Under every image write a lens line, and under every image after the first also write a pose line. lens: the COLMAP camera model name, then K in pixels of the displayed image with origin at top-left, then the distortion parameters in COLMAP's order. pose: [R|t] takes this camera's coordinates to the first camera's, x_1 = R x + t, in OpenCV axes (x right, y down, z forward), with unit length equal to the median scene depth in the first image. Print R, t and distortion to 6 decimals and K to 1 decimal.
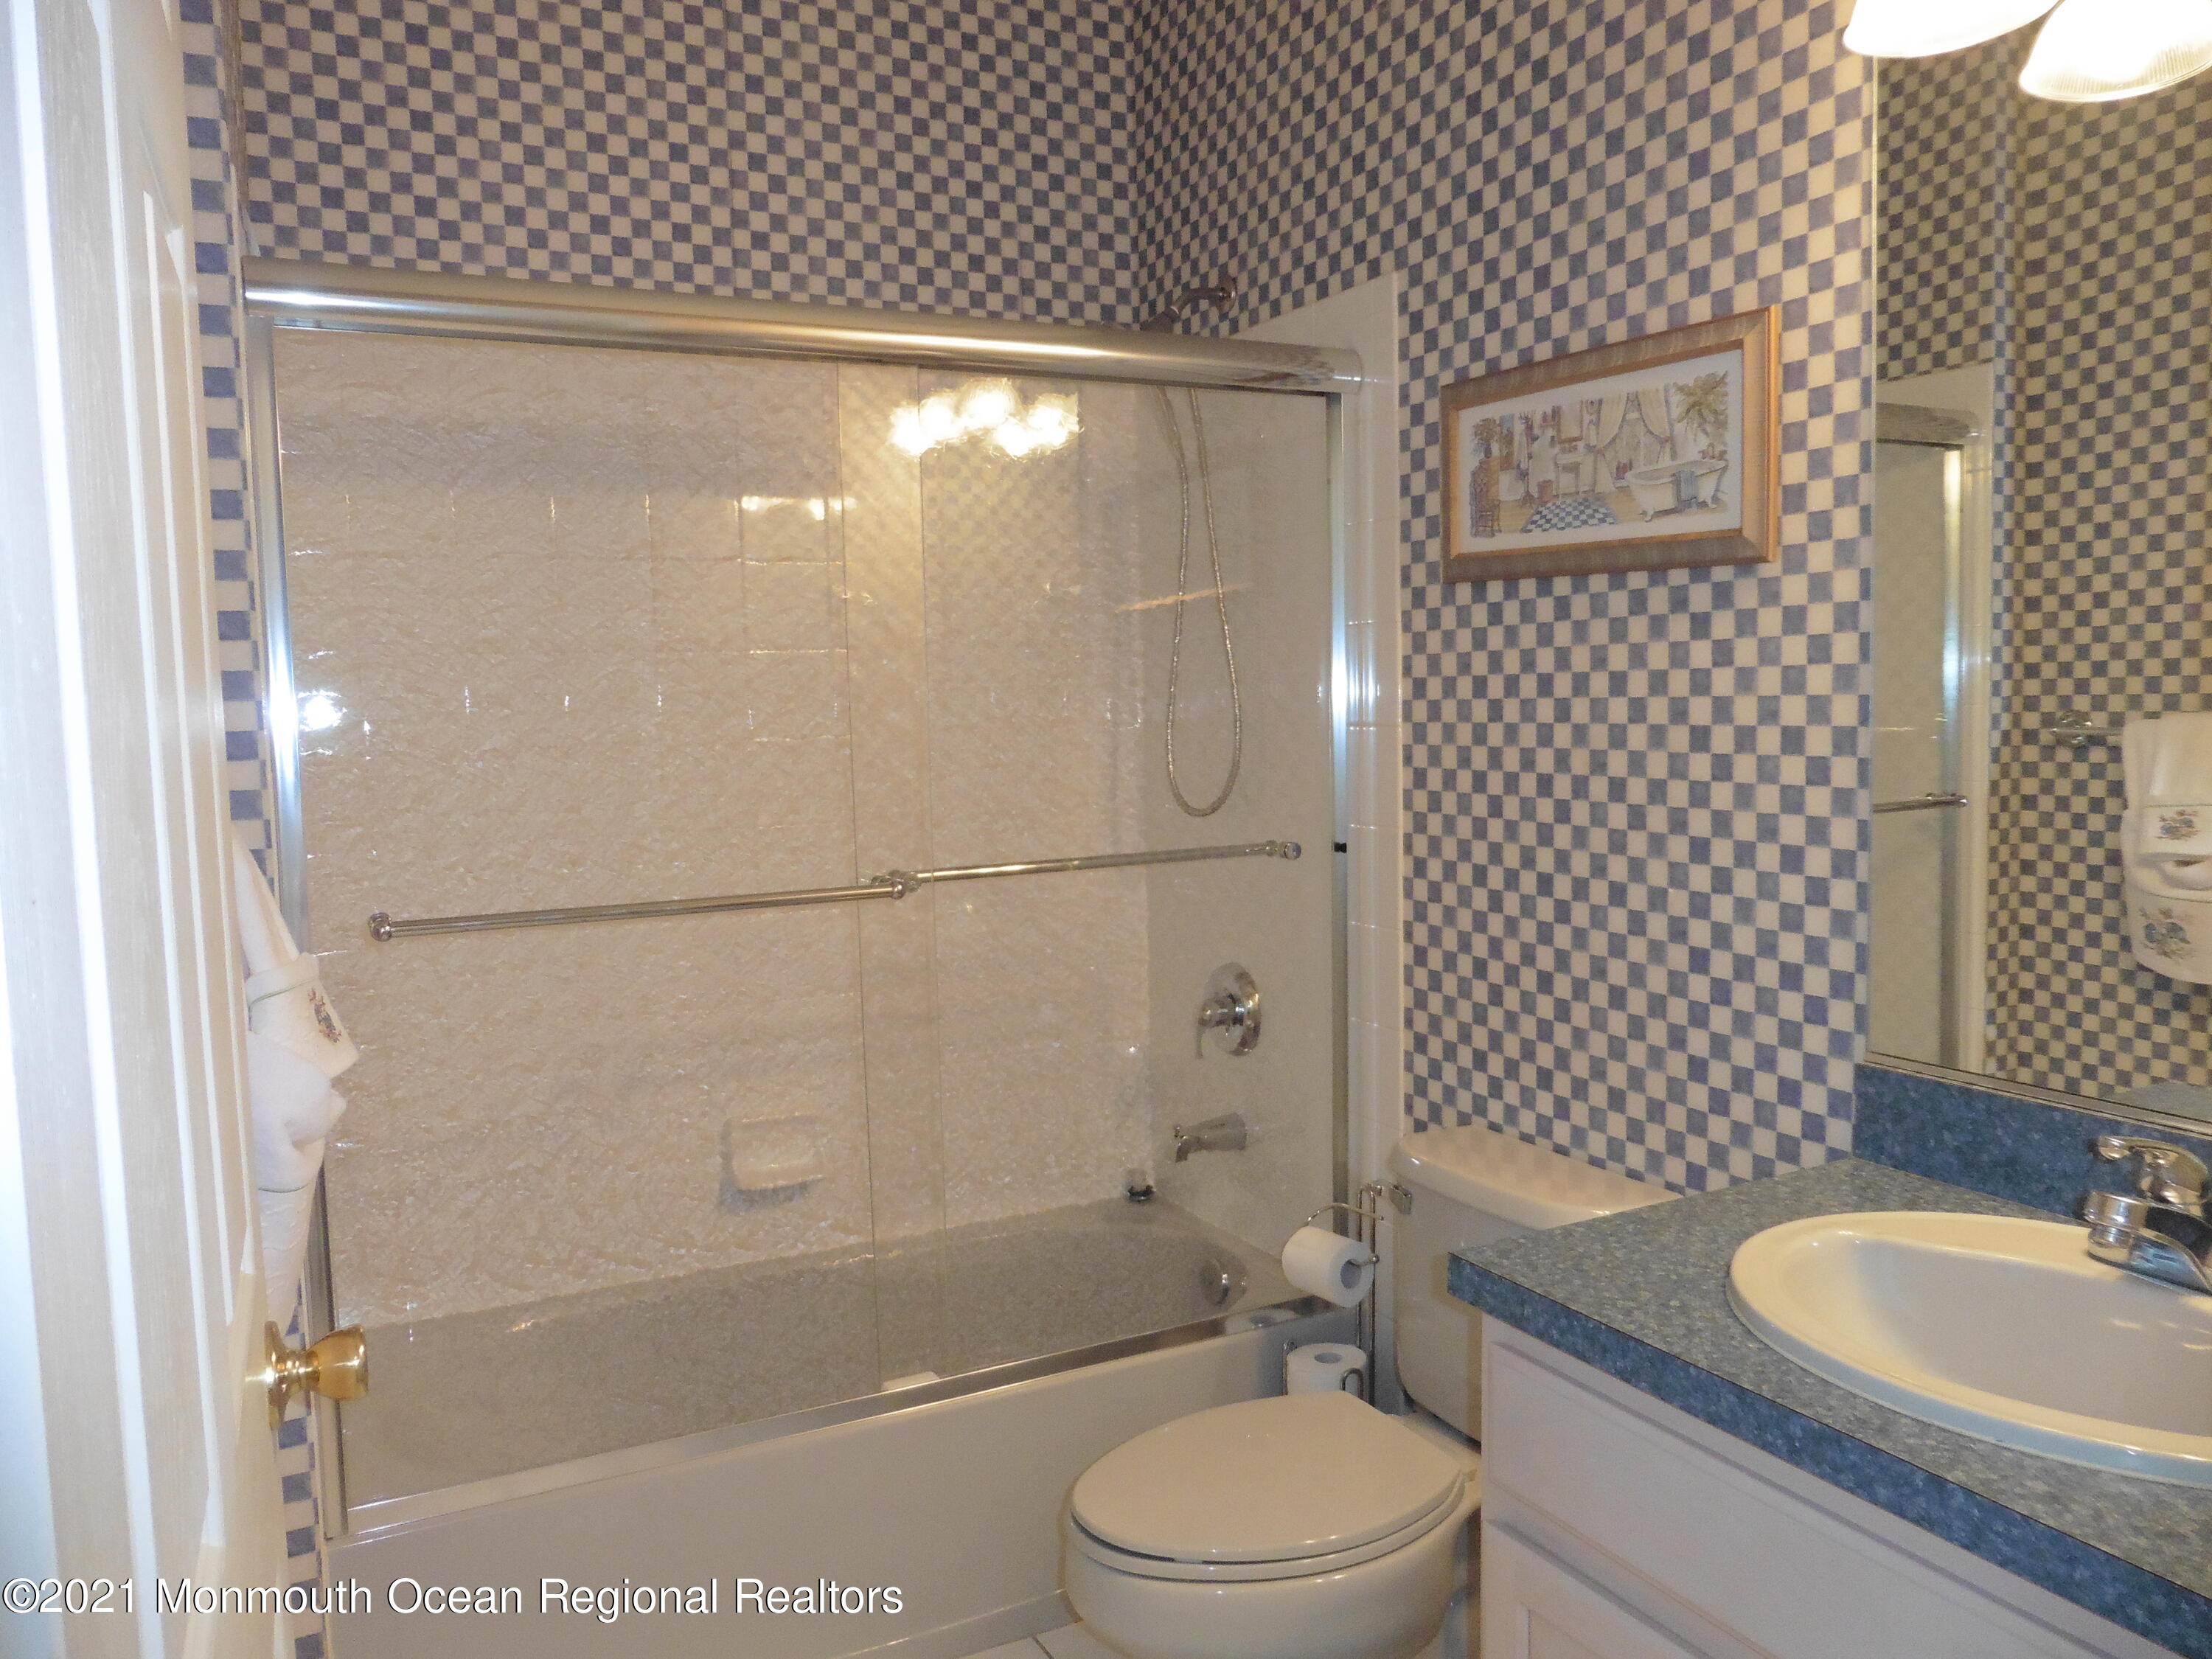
lens RADIAL K [[1579.3, 0, 1105.1], [0, 1579.3, 829.3], [0, 0, 1]] dist [0.003147, 0.001645]
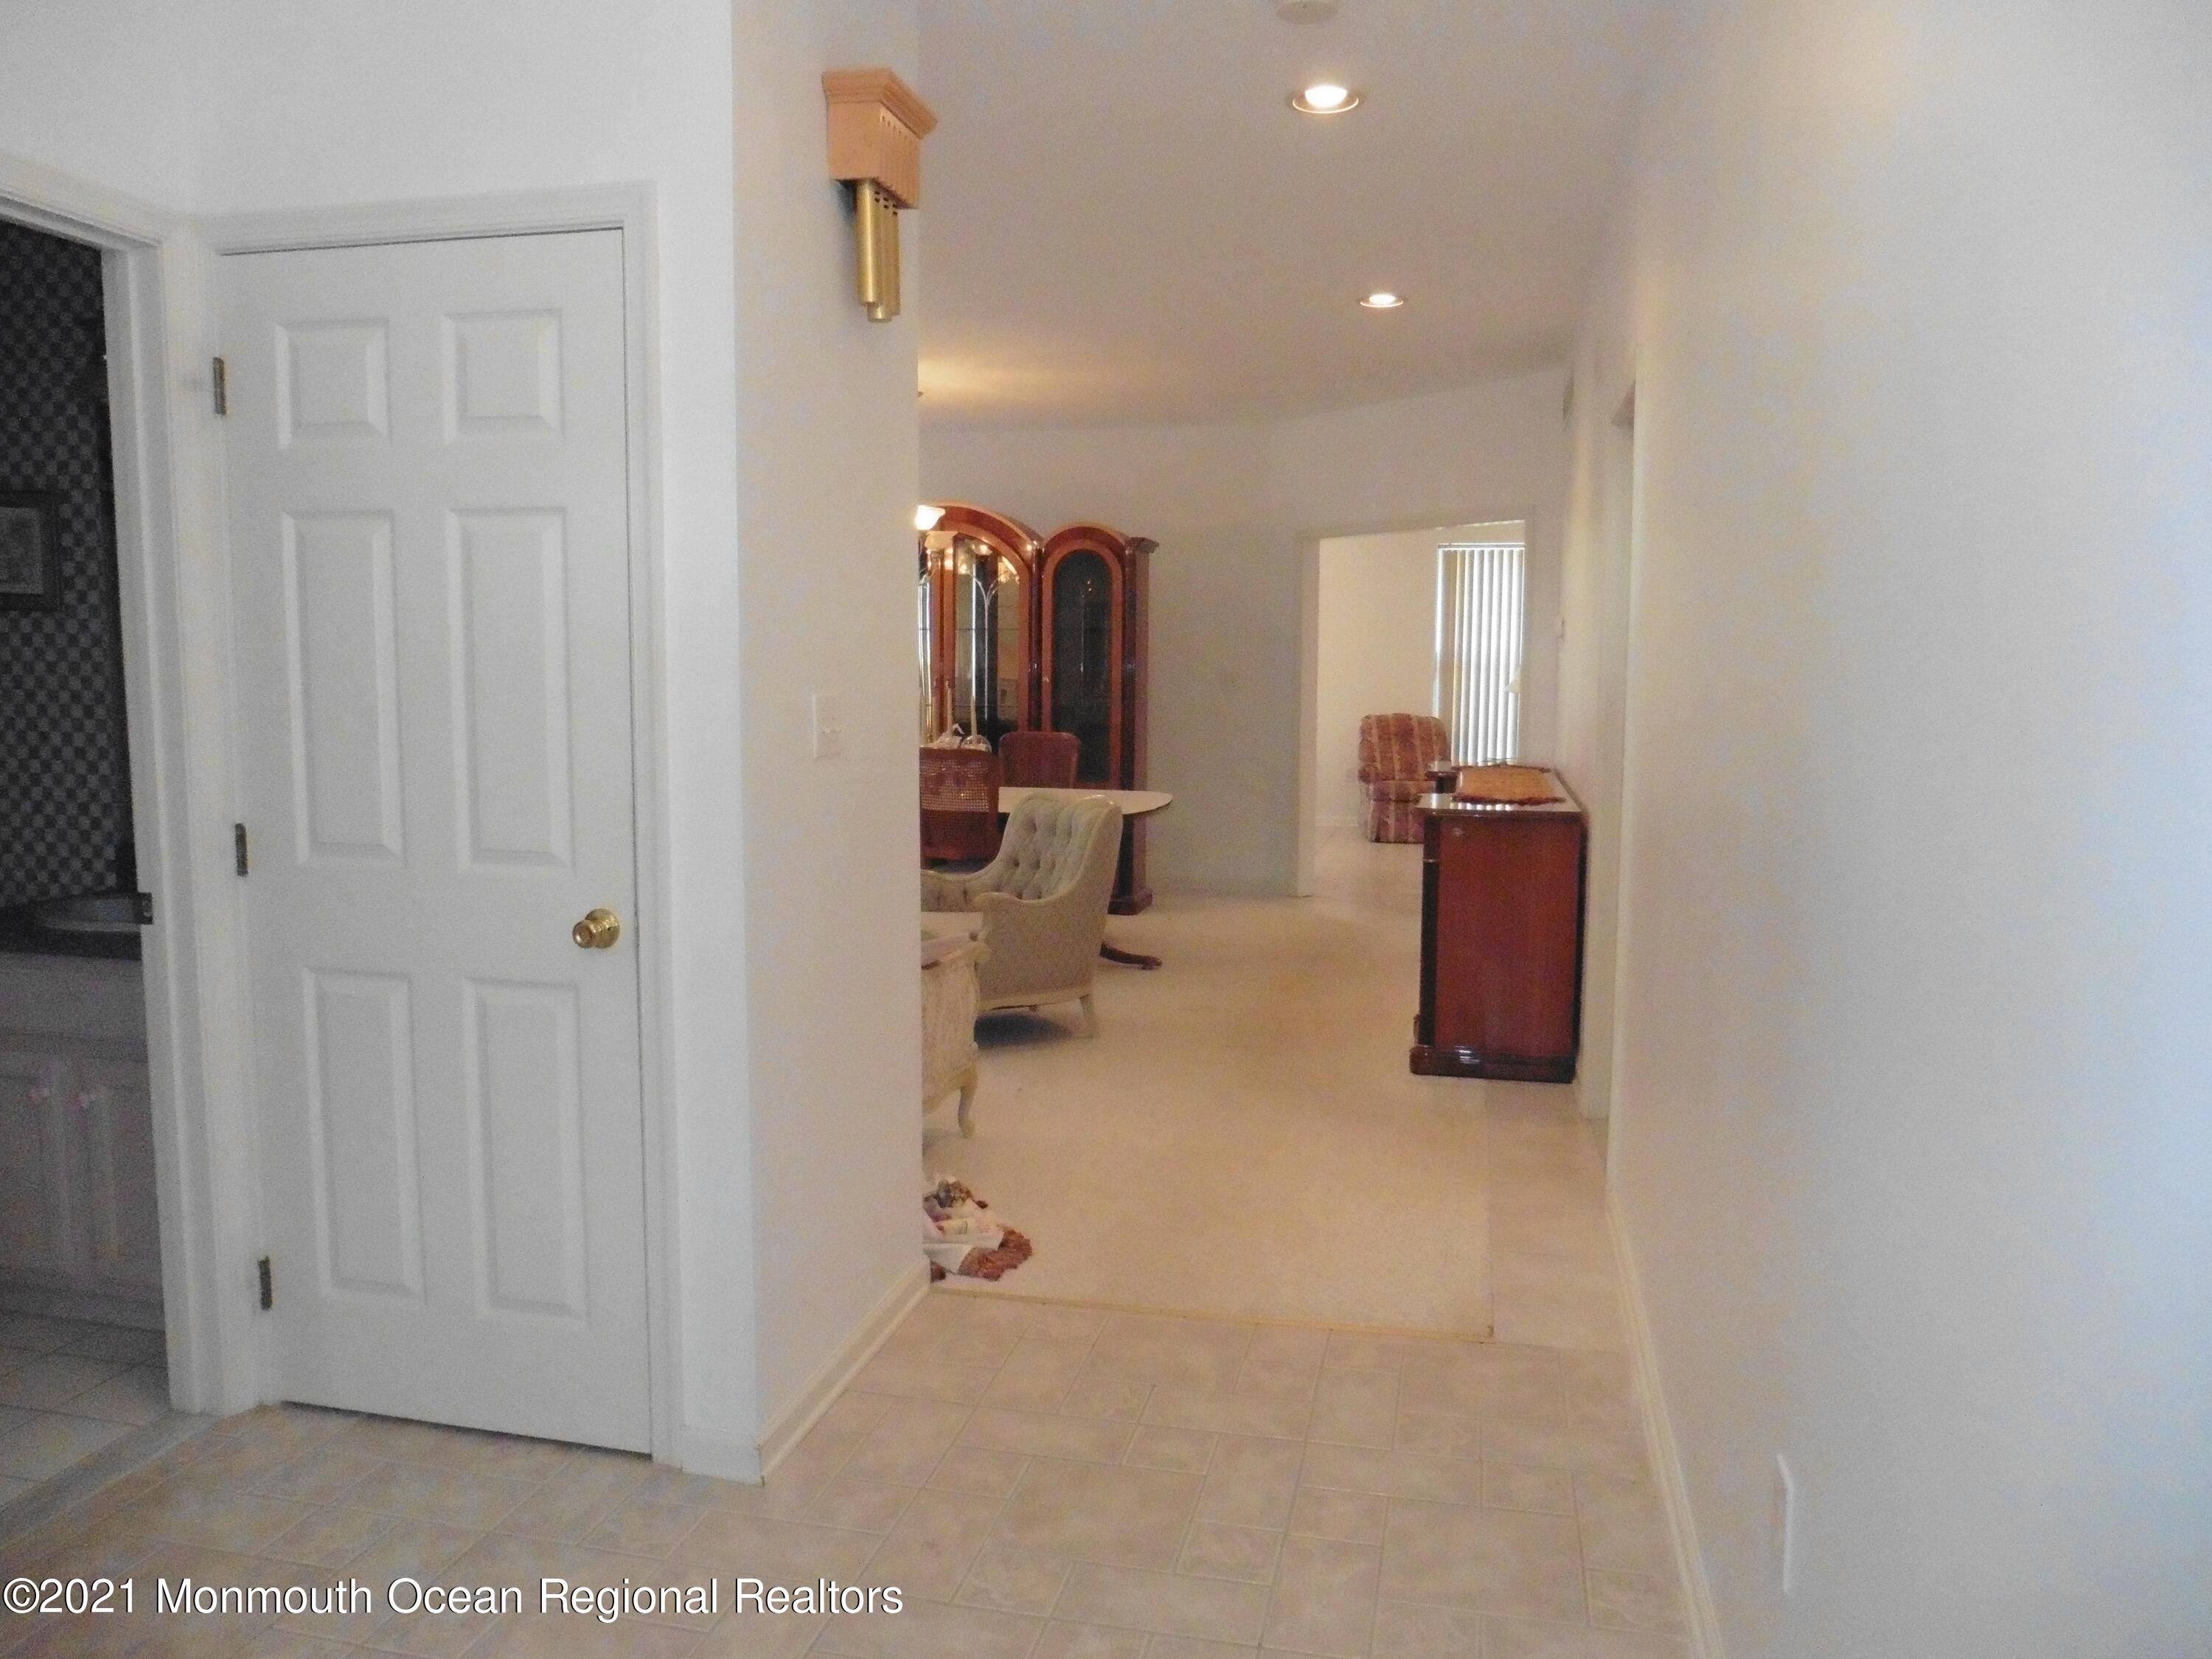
lens RADIAL K [[1579.3, 0, 1116.2], [0, 1579.3, 823.4], [0, 0, 1]] dist [0.003147, 0.001645]
pose [[0.647958, -0.043441, 0.760436, -0.278957], [0.037388, 0.998983, 0.025210, 0.110697], [-0.760758, 0.012096, 0.648923, -1.418461]]
